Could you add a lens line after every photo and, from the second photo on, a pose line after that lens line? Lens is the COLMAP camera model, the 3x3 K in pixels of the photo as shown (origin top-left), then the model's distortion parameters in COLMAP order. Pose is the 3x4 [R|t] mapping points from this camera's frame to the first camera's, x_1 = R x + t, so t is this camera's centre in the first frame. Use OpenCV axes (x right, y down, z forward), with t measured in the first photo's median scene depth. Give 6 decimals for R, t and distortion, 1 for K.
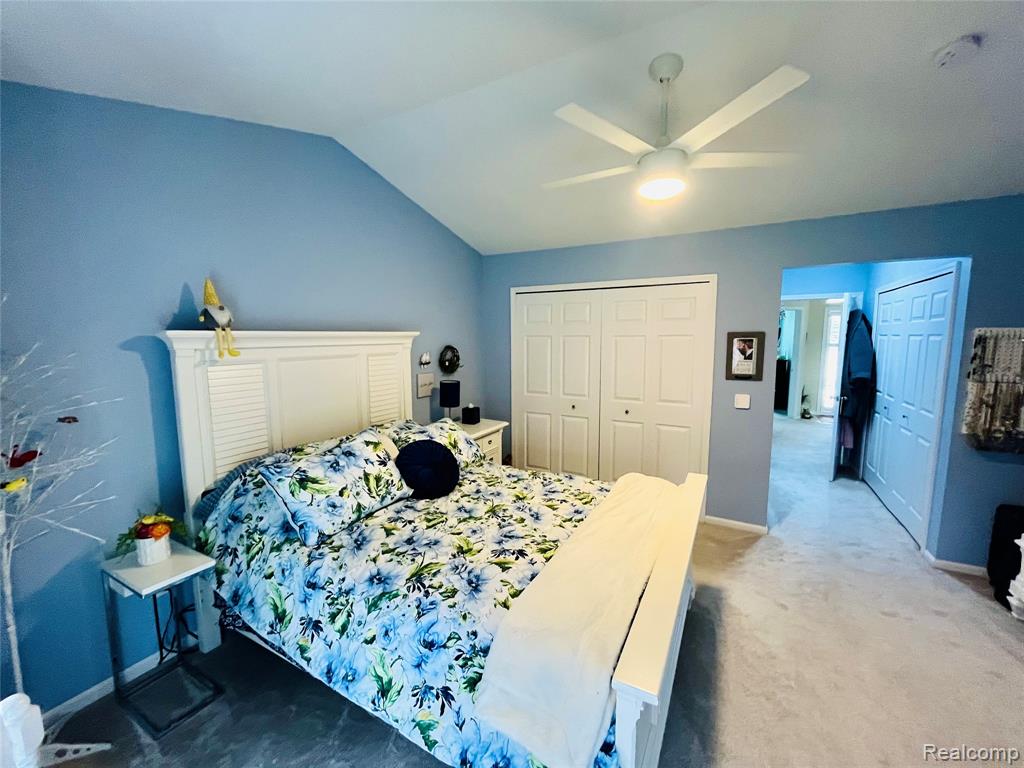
lens RADIAL K [[414.2, 0, 509.2], [0, 414.2, 383.7], [0, 0, 1]] dist [-0.002890, 0.000497]
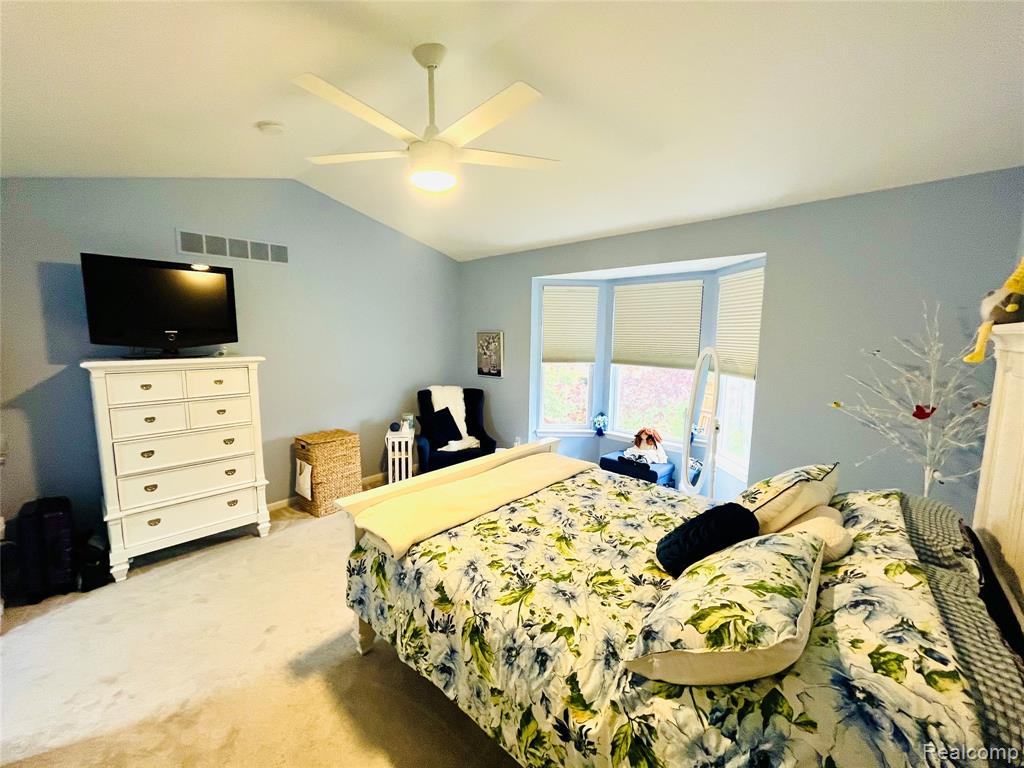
lens RADIAL K [[414.2, 0, 509.2], [0, 414.2, 383.7], [0, 0, 1]] dist [-0.002890, 0.000497]
pose [[-0.970641, -0.035206, 0.237943, -0.049458], [0.021140, 0.972917, 0.230188, -0.209421], [-0.239603, 0.228460, -0.943608, 1.852901]]
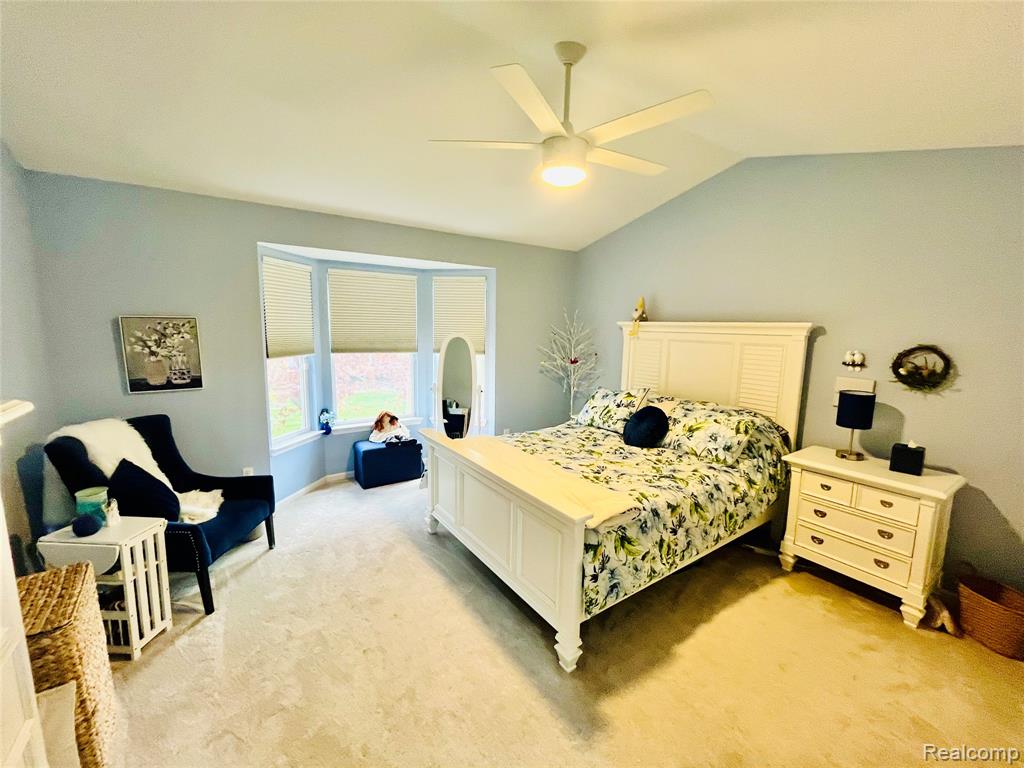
lens RADIAL K [[414.2, 0, 509.2], [0, 414.2, 383.7], [0, 0, 1]] dist [-0.002890, 0.000497]
pose [[-0.447144, 0.121970, -0.886107, 1.284969], [-0.117296, 0.974109, 0.193272, -0.147401], [0.886738, 0.190358, -0.421260, 1.305525]]
